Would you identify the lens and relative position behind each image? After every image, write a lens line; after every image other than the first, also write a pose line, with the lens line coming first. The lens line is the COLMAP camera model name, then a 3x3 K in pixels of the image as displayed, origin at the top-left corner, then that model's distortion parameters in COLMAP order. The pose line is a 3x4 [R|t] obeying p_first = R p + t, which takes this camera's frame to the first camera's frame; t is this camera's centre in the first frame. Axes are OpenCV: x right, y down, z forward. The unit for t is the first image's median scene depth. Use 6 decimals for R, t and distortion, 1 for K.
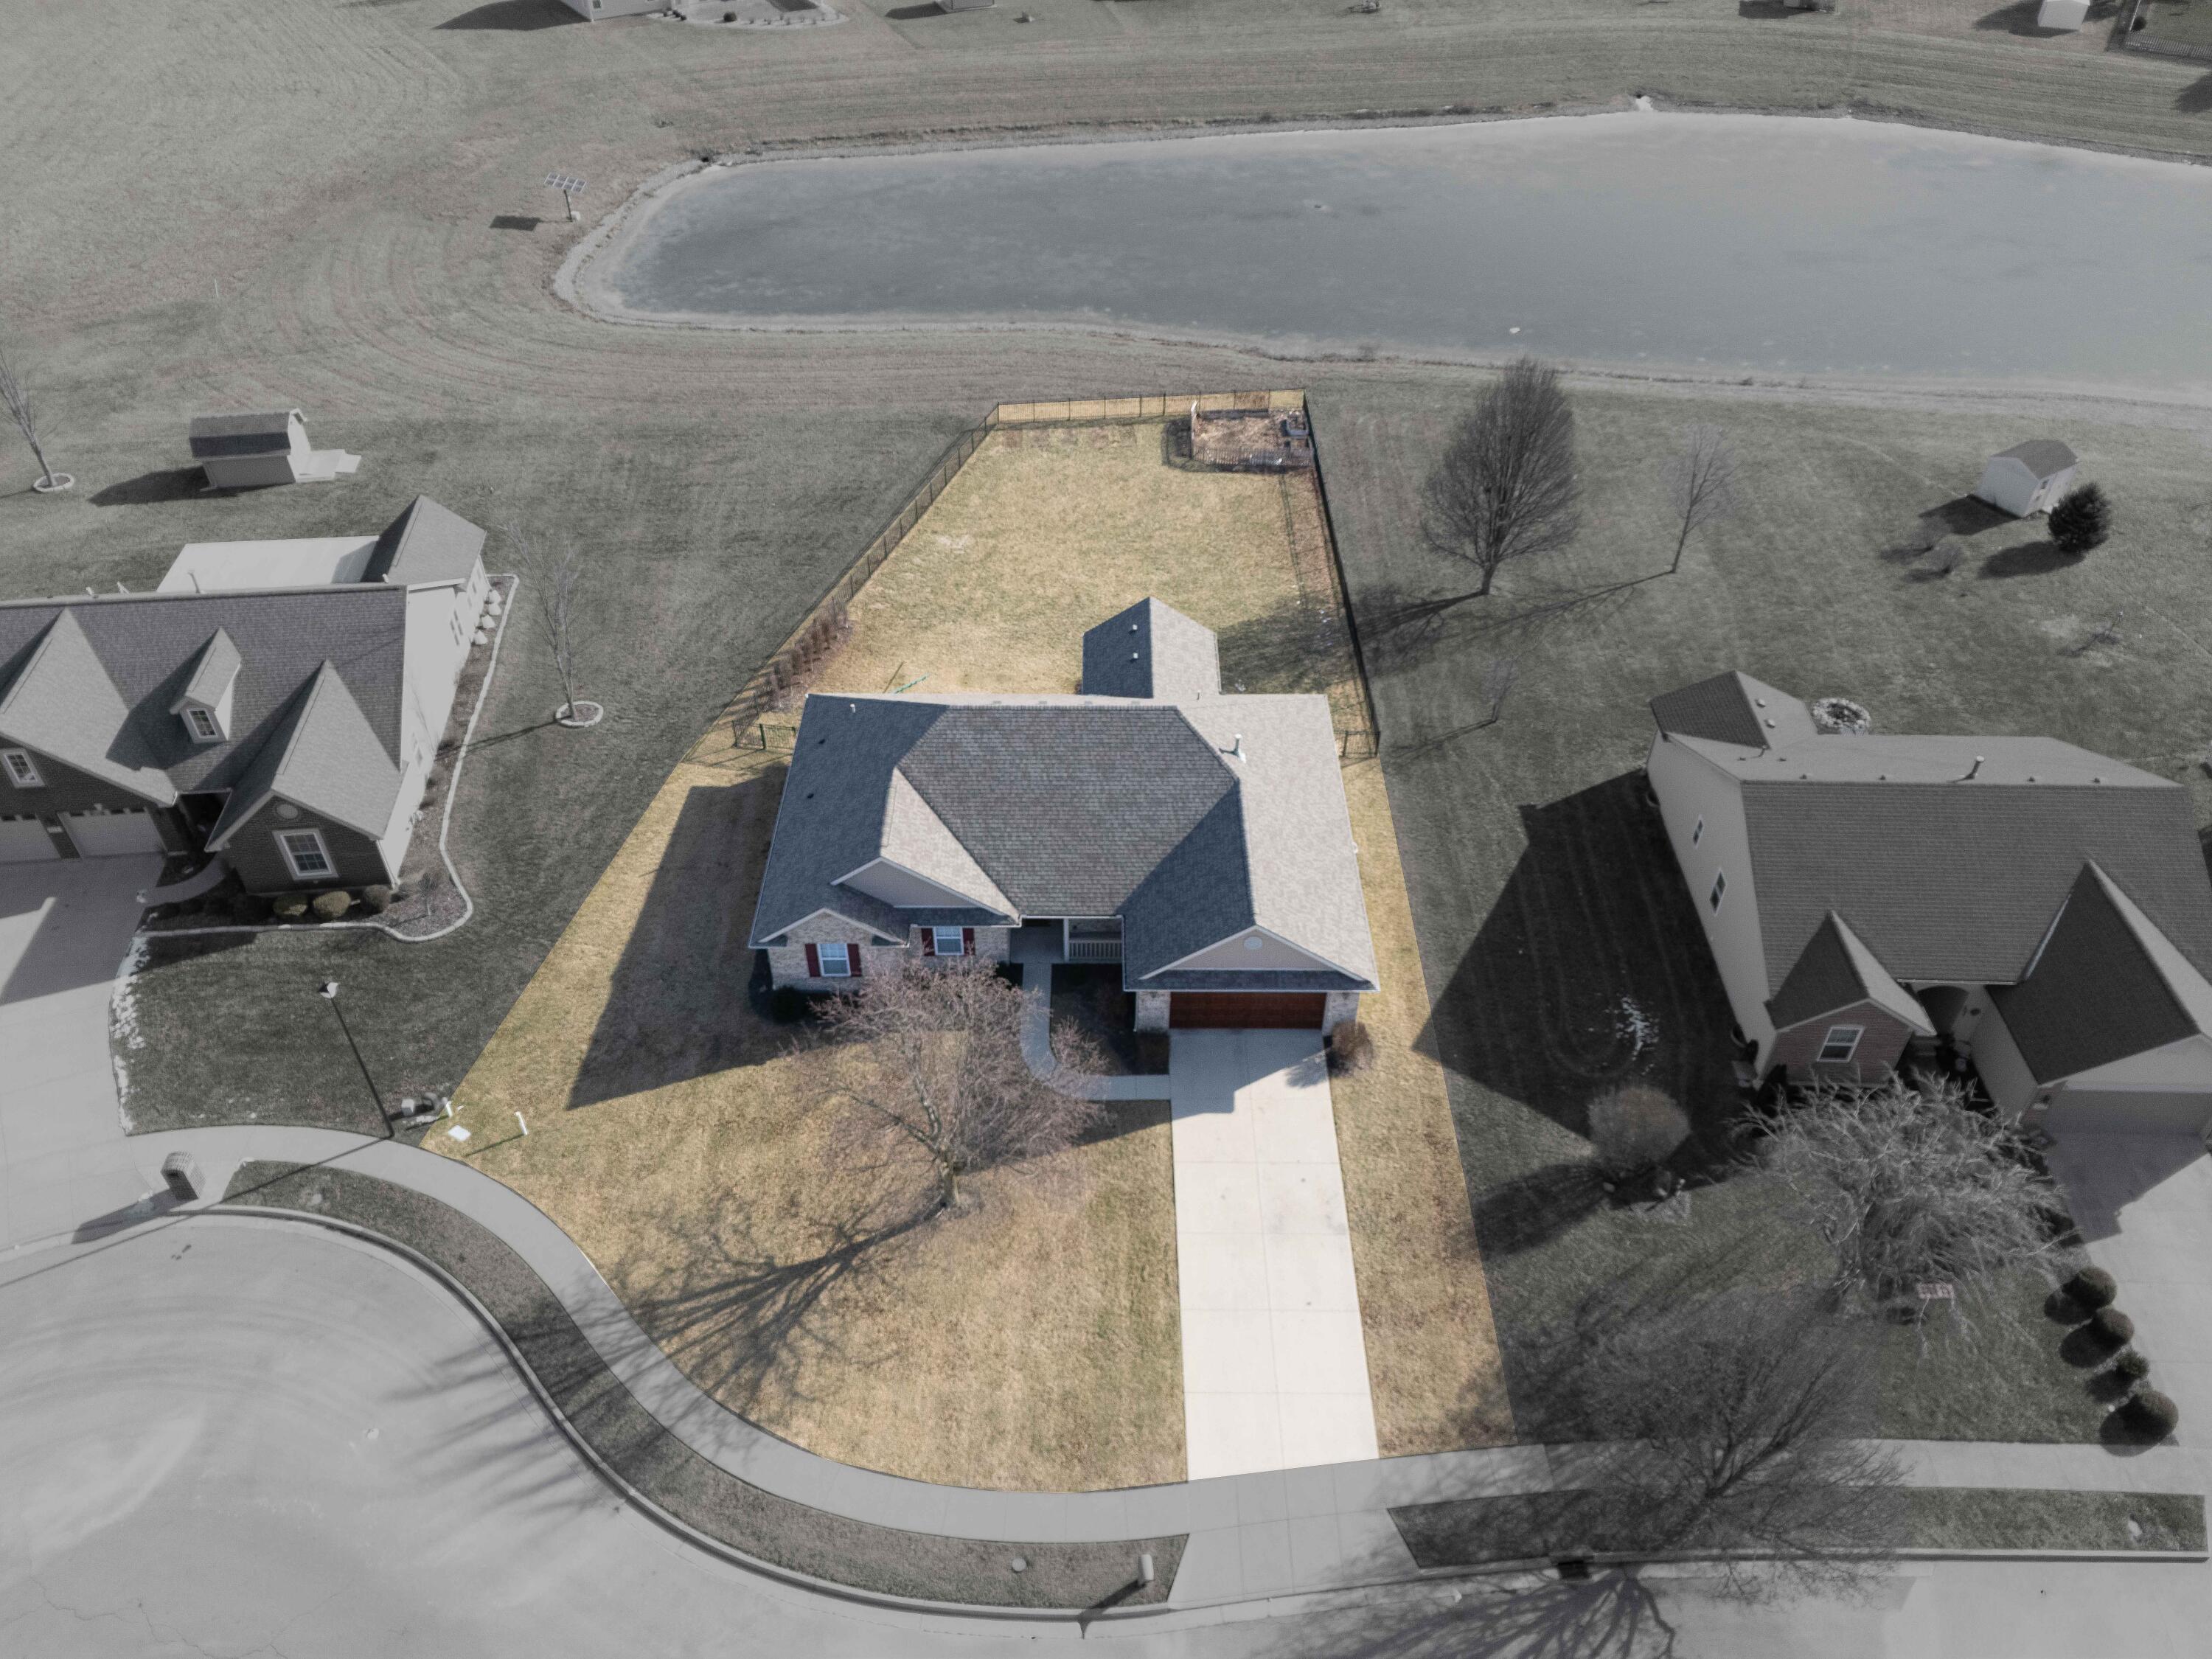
lens RADIAL K [[1621.5, 0, 1106.0], [0, 1621.5, 829.5], [0, 0, 1]] dist [0.058852, -0.035279]
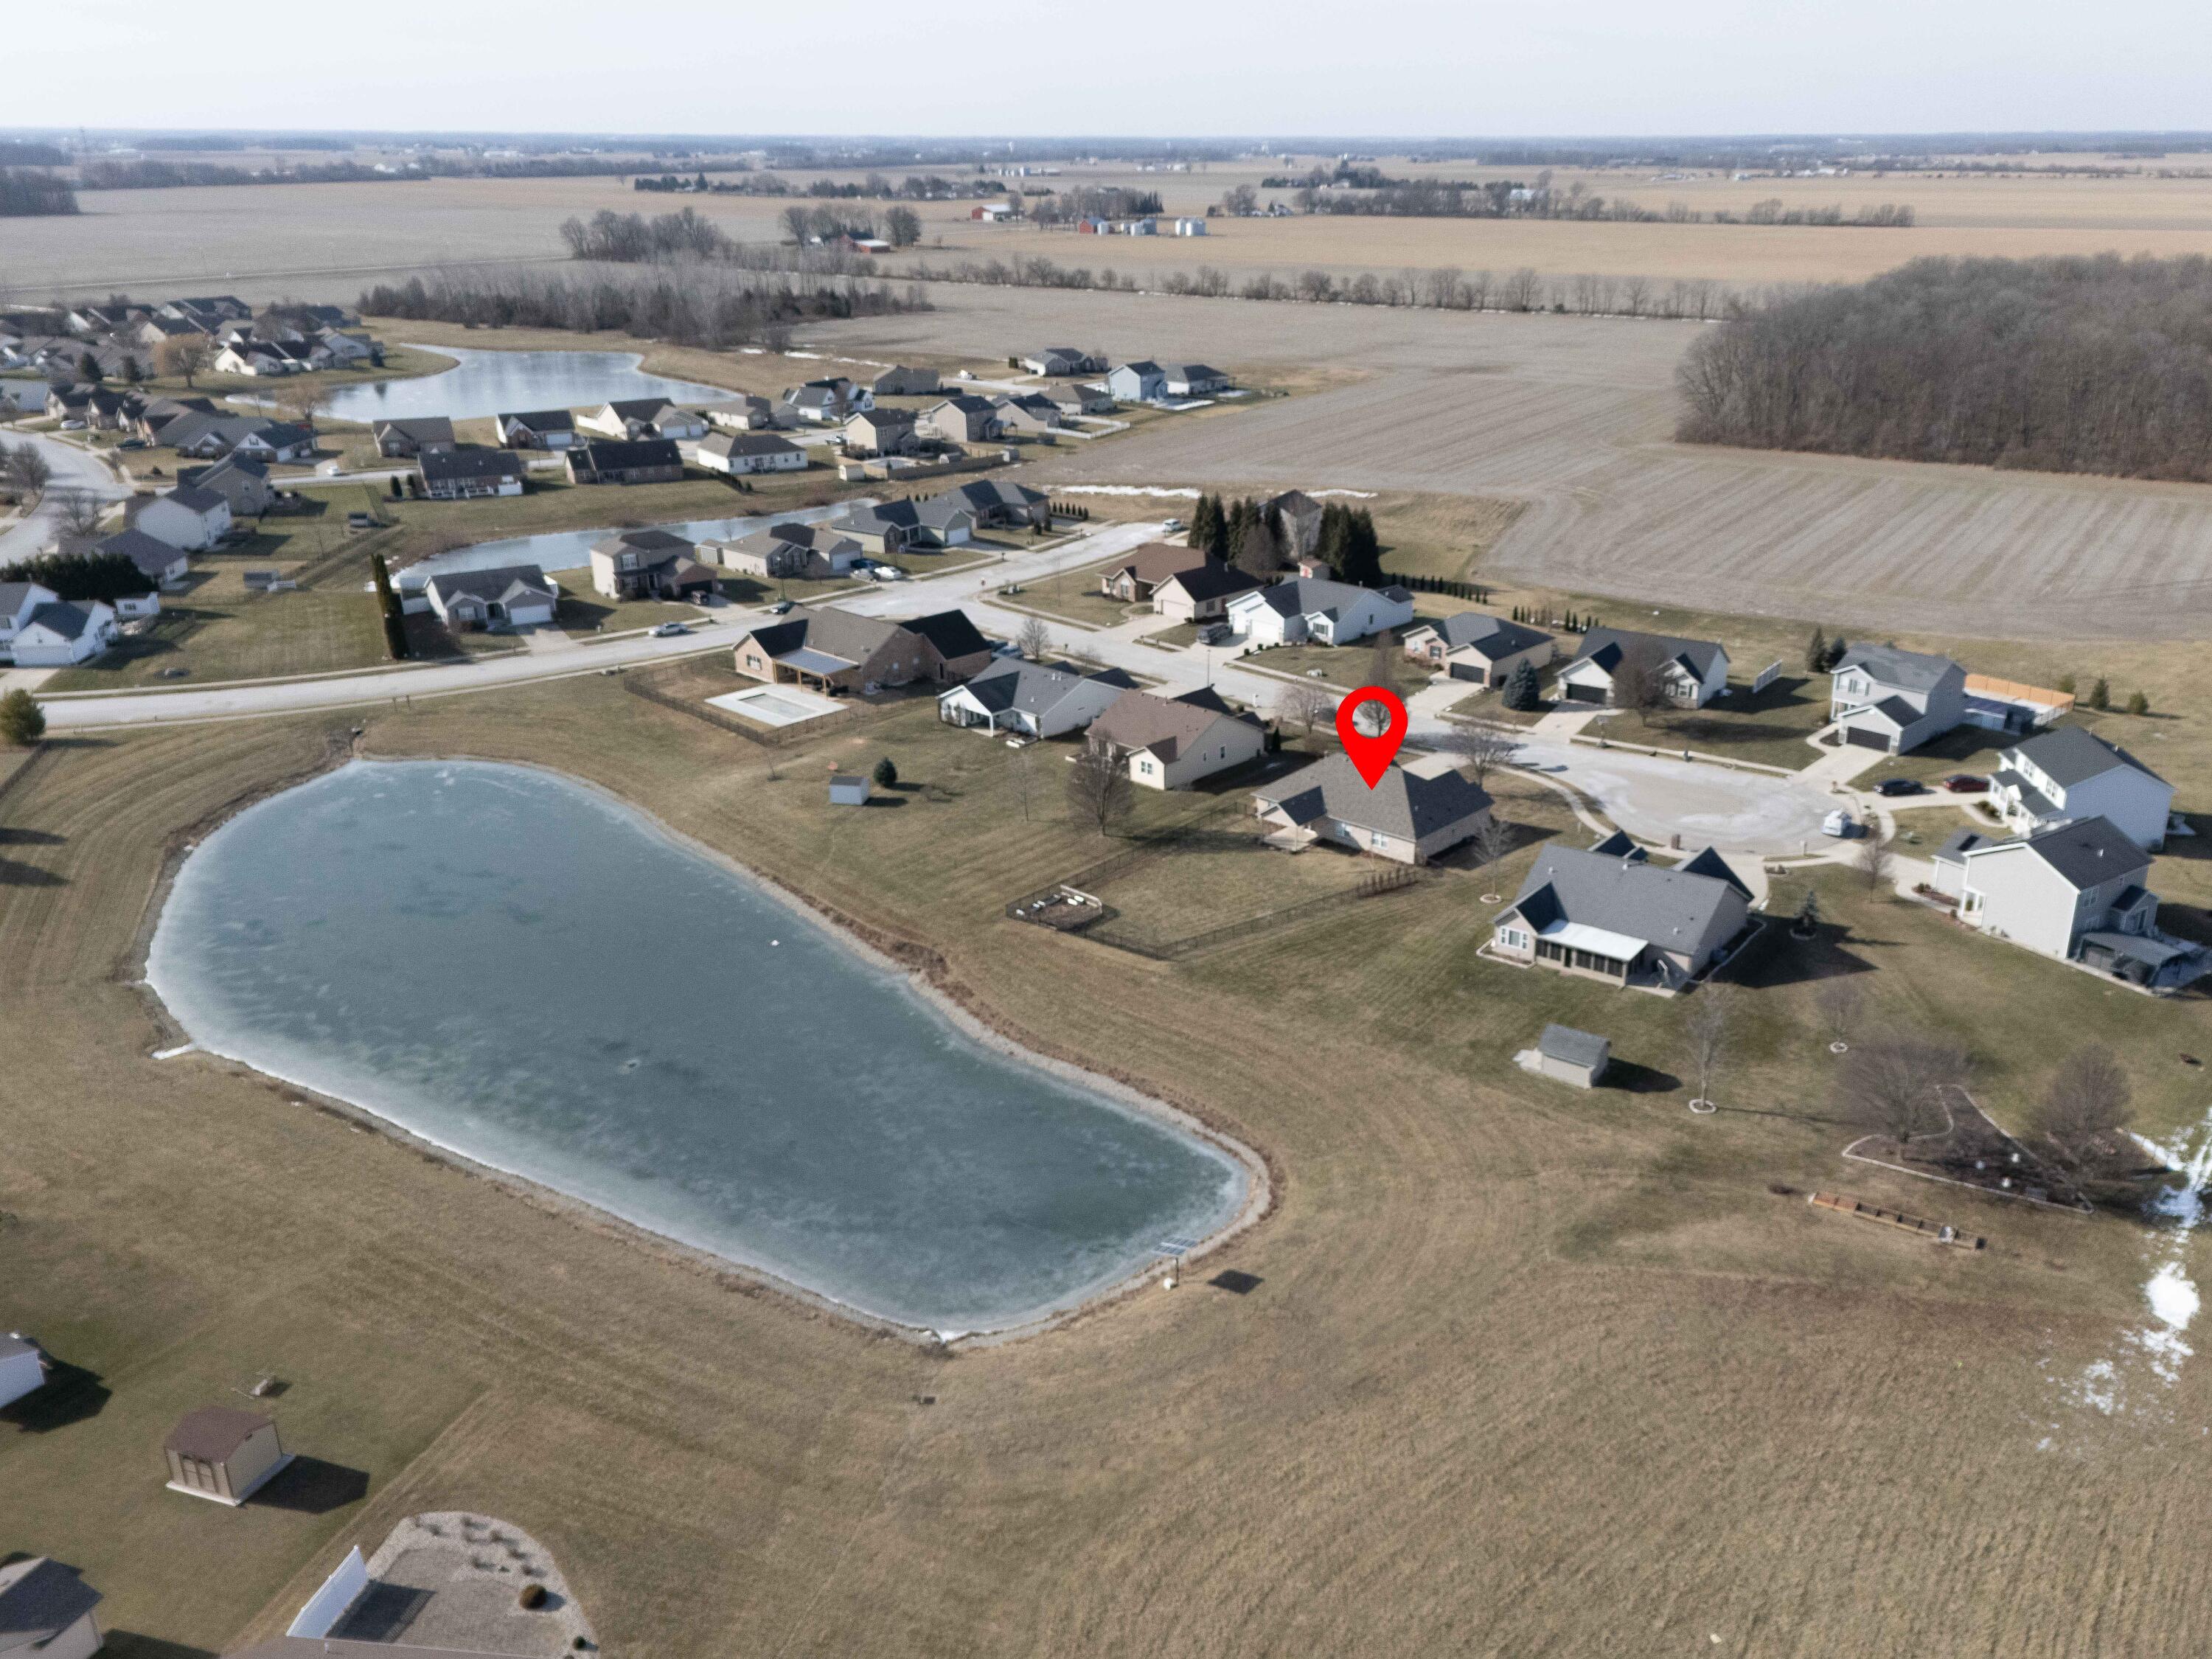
lens RADIAL K [[1769.6, 0, 1234.5], [0, 1769.6, 827.7], [0, 0, 1]] dist [0.158014, -0.262039]
pose [[-0.758111, -0.241307, 0.605837, -1.877146], [0.424344, 0.522890, 0.739269, -2.577288], [-0.495177, 0.817531, -0.294011, 2.260285]]
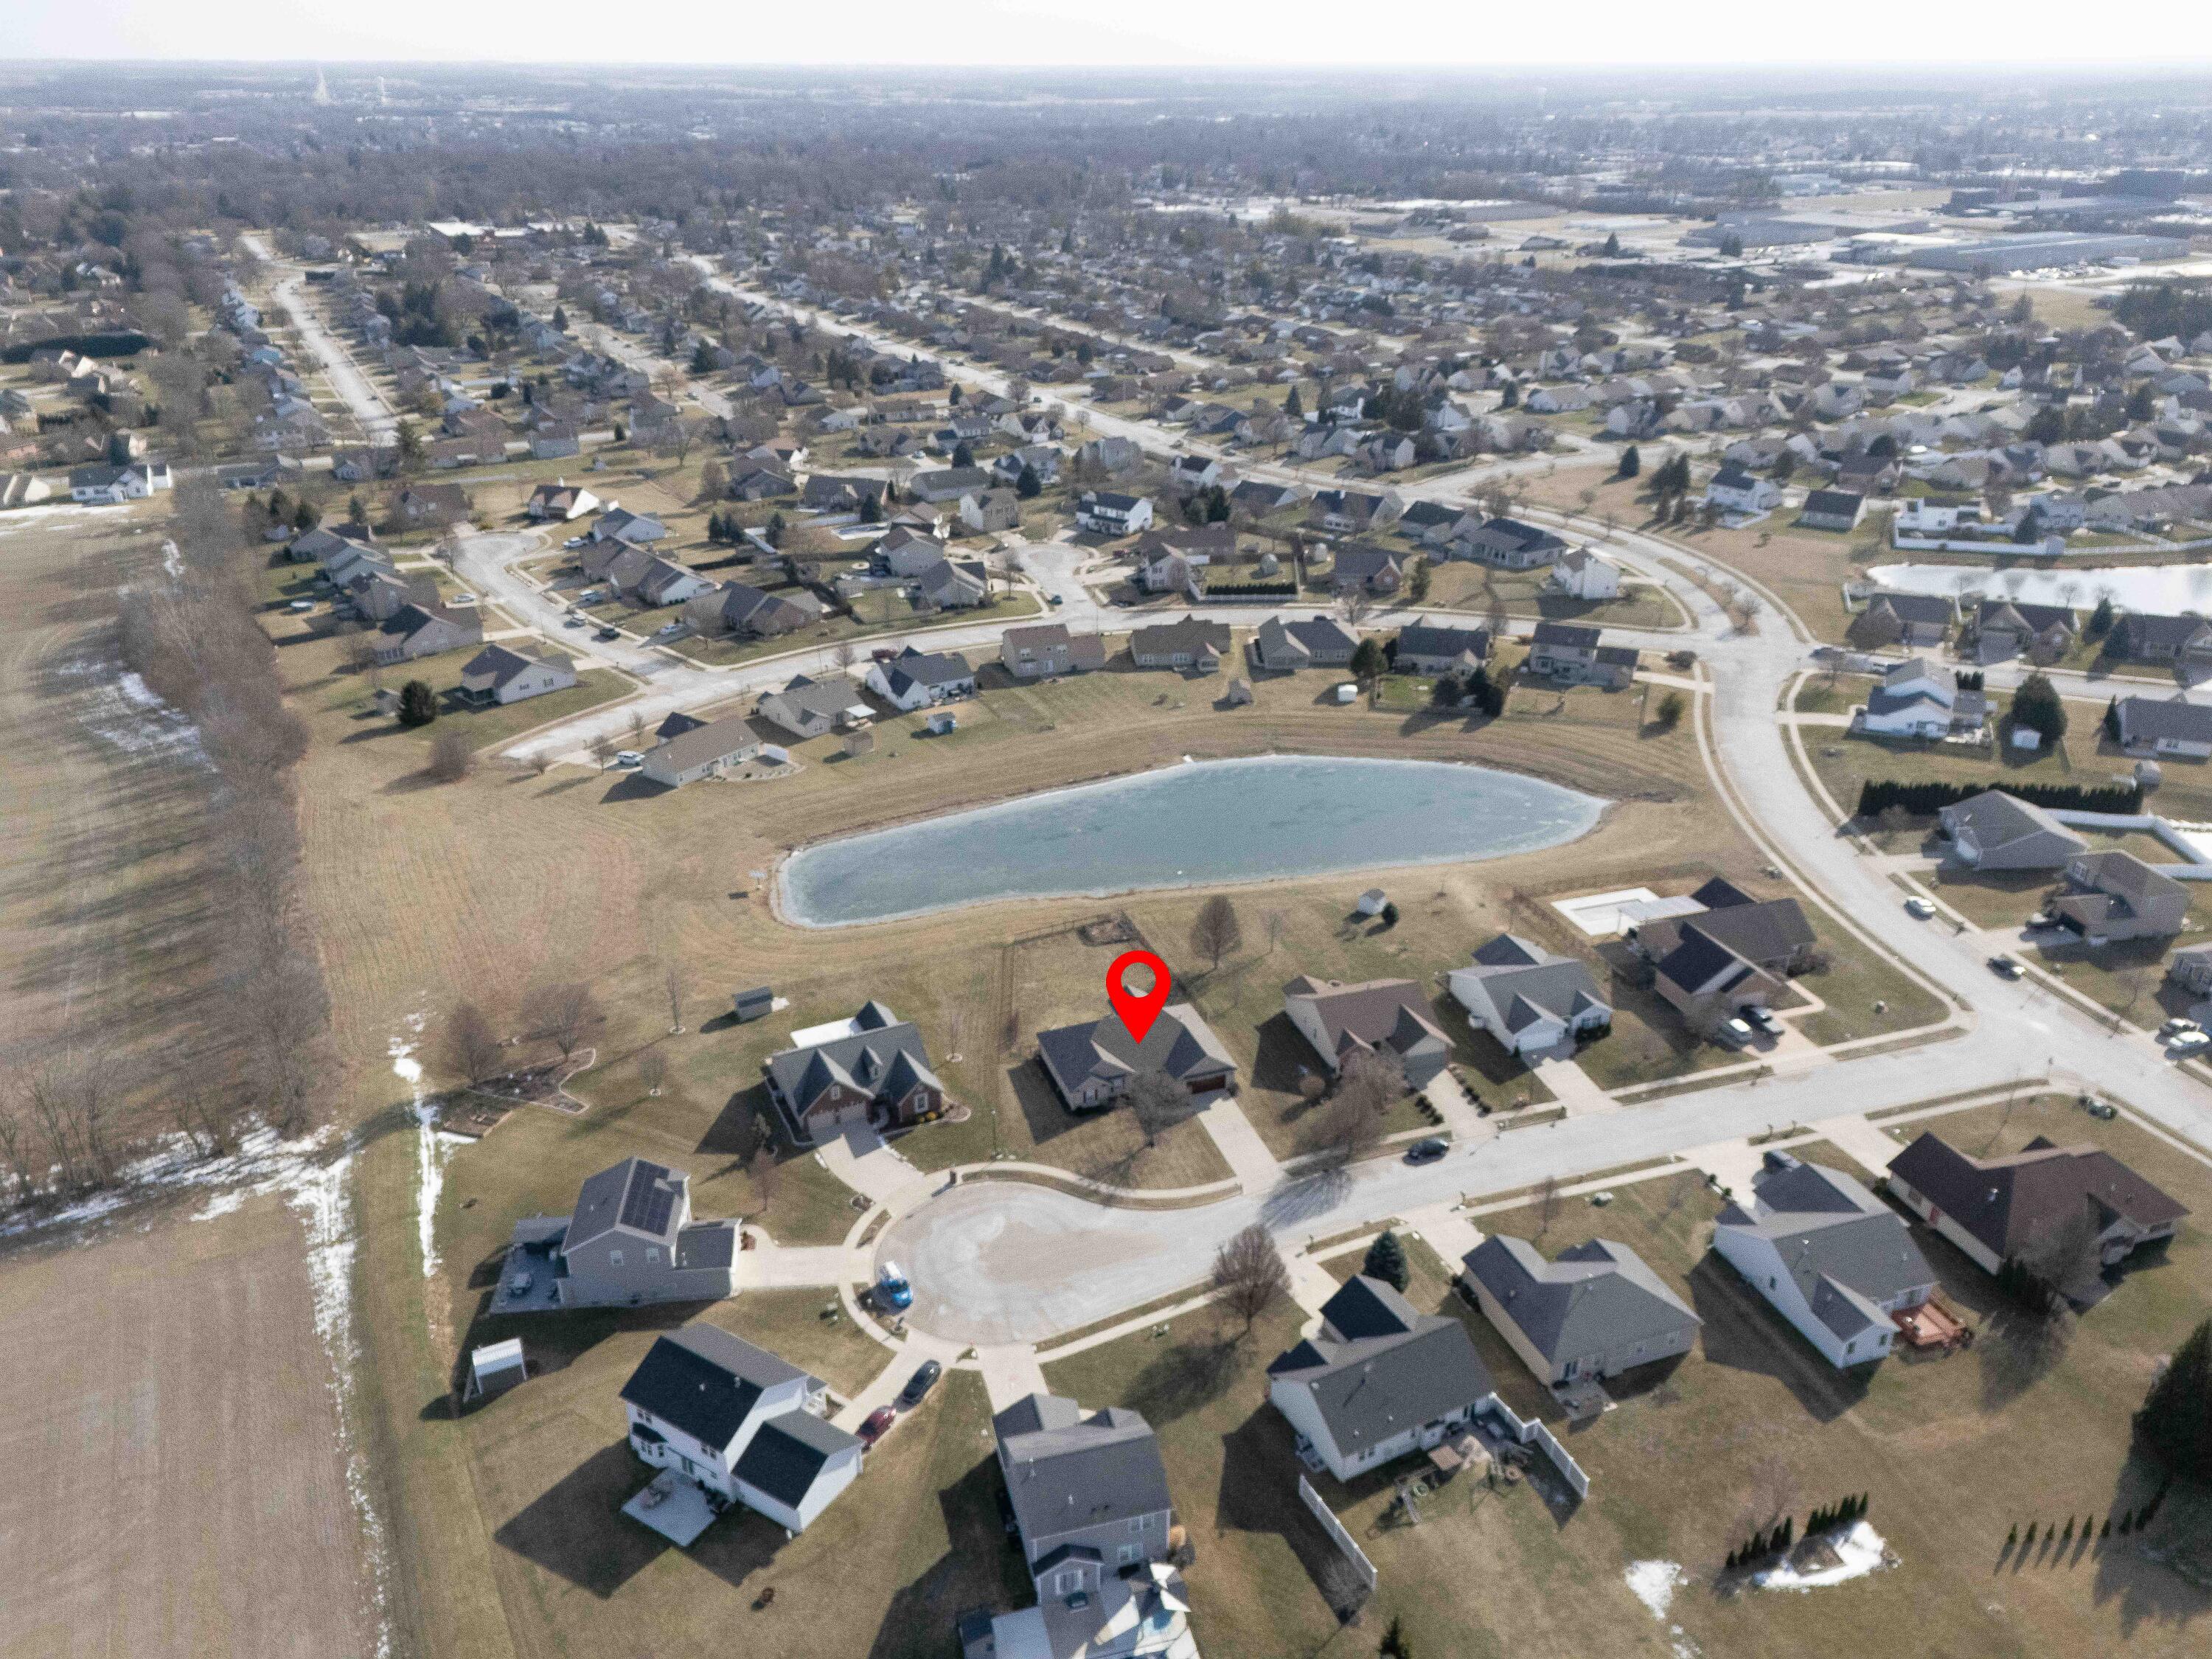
lens RADIAL K [[1643.5, 0, 1106.0], [0, 1643.5, 829.5], [0, 0, 1]] dist [0.180916, -0.477636]
pose [[0.944349, -0.148005, 0.293769, -1.107422], [0.225085, 0.941994, -0.248965, 0.438768], [-0.239880, 0.301232, 0.922885, -2.478546]]
